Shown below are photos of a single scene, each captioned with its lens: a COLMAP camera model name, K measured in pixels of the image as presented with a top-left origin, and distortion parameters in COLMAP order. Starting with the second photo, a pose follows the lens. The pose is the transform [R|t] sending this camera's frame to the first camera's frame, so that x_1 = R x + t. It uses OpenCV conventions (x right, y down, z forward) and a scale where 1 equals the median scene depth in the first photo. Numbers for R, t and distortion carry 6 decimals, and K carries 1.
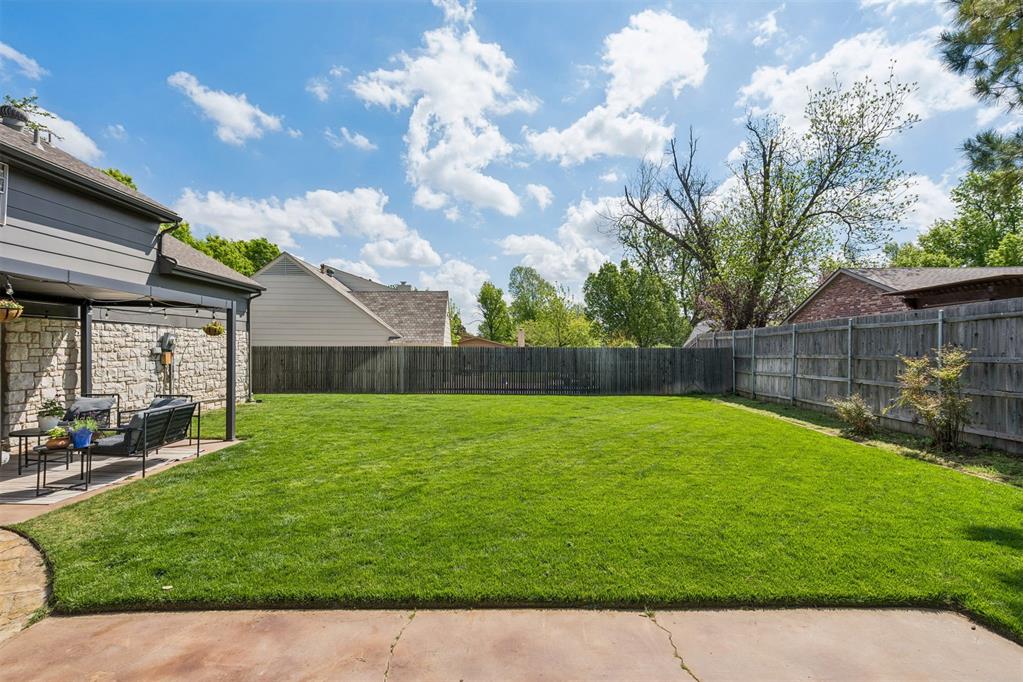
lens RADIAL K [[469.9, 0, 504.4], [0, 469.9, 344.6], [0, 0, 1]] dist [0.005172, 0.001348]
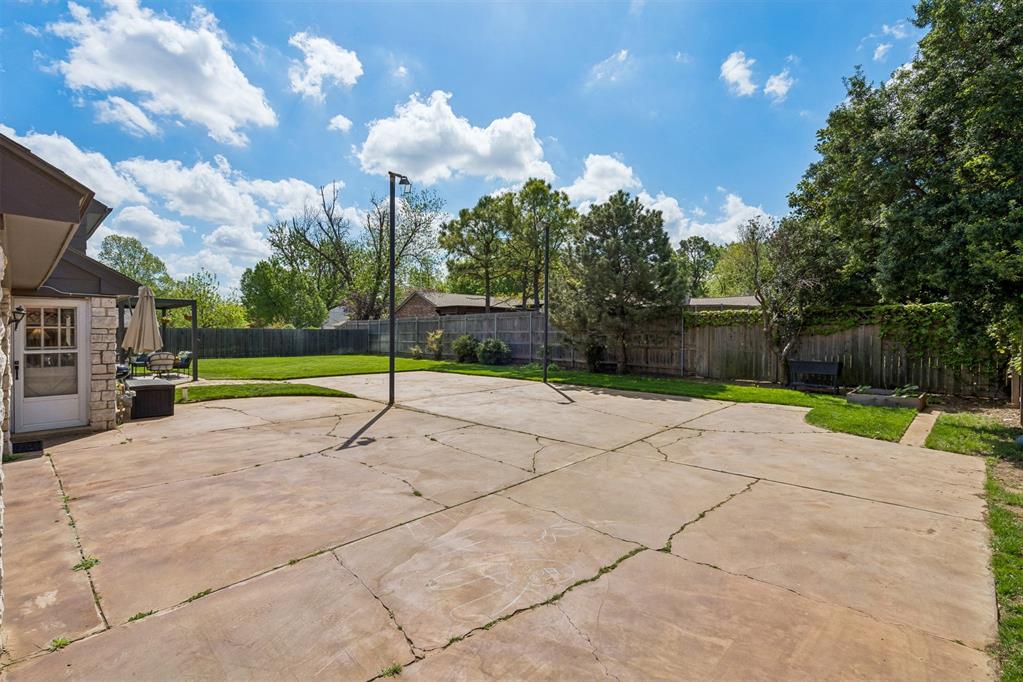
lens RADIAL K [[469.9, 0, 510.8], [0, 469.9, 341.6], [0, 0, 1]] dist [0.005172, 0.001348]
pose [[0.688859, -0.003292, 0.724888, -0.377032], [-0.016843, 0.999647, 0.020546, 0.005167], [-0.724699, -0.026363, 0.688561, -0.555191]]
